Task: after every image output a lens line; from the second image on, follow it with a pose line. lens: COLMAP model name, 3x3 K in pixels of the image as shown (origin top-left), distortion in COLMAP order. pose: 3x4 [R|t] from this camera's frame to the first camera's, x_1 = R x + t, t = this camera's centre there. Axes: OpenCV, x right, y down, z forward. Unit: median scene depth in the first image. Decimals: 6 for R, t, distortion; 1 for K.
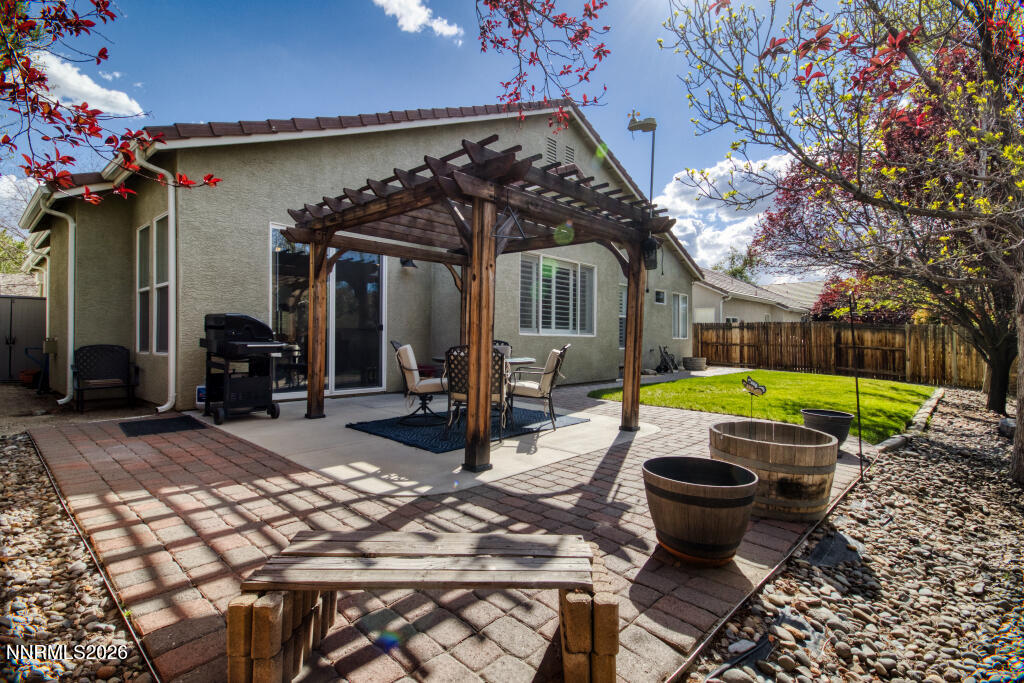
lens RADIAL K [[490.5, 0, 513.0], [0, 490.5, 337.9], [0, 0, 1]] dist [0.058293, -0.001074]
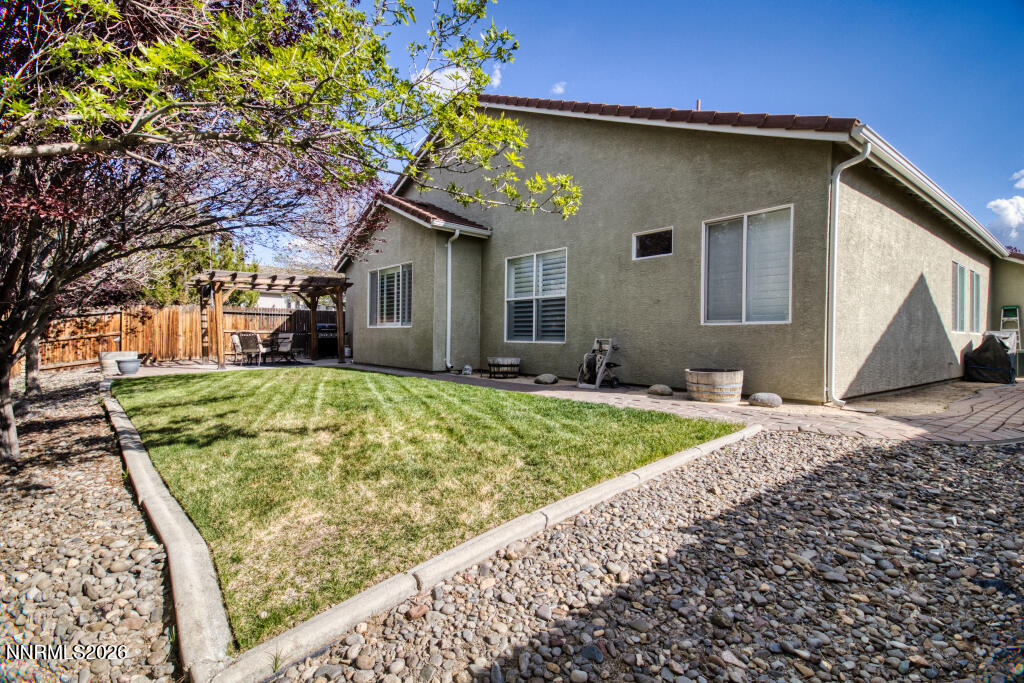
lens RADIAL K [[490.5, 0, 512.2], [0, 490.5, 340.4], [0, 0, 1]] dist [0.058293, -0.001074]
pose [[-0.126656, -0.002581, -0.991943, 1.390805], [-0.007959, 0.999967, -0.001586, 0.029824], [0.991915, 0.007694, -0.126672, 1.556934]]
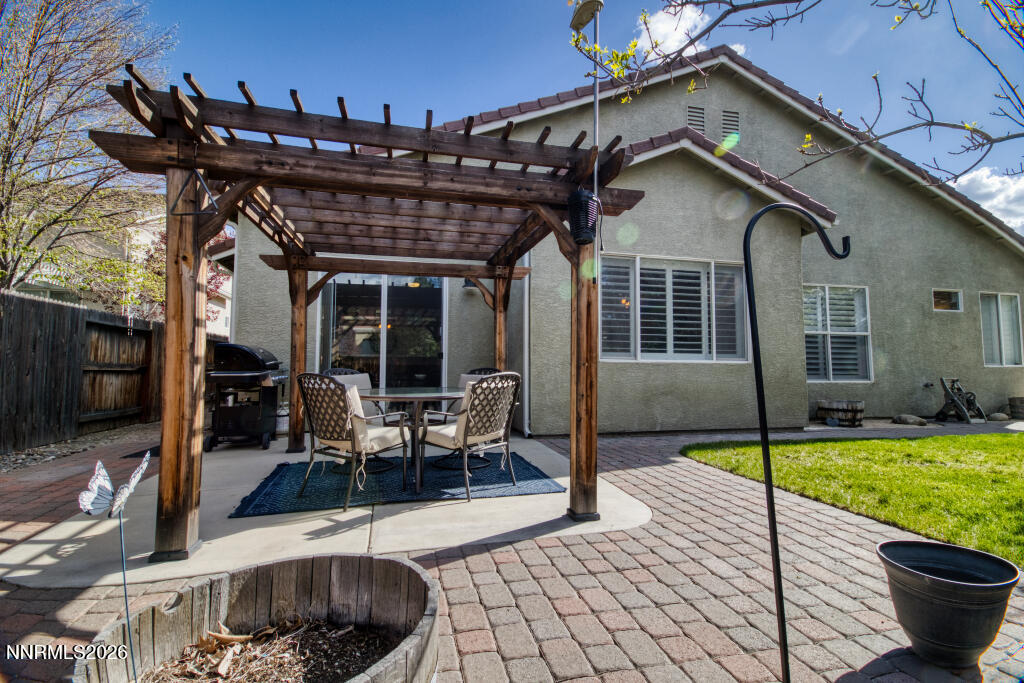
lens RADIAL K [[490.5, 0, 517.3], [0, 490.5, 340.1], [0, 0, 1]] dist [0.058293, -0.001074]
pose [[0.848076, -0.038237, -0.528494, 0.293576], [0.006511, 0.998070, -0.061763, 0.006550], [0.529835, 0.048939, 0.846687, 0.262003]]
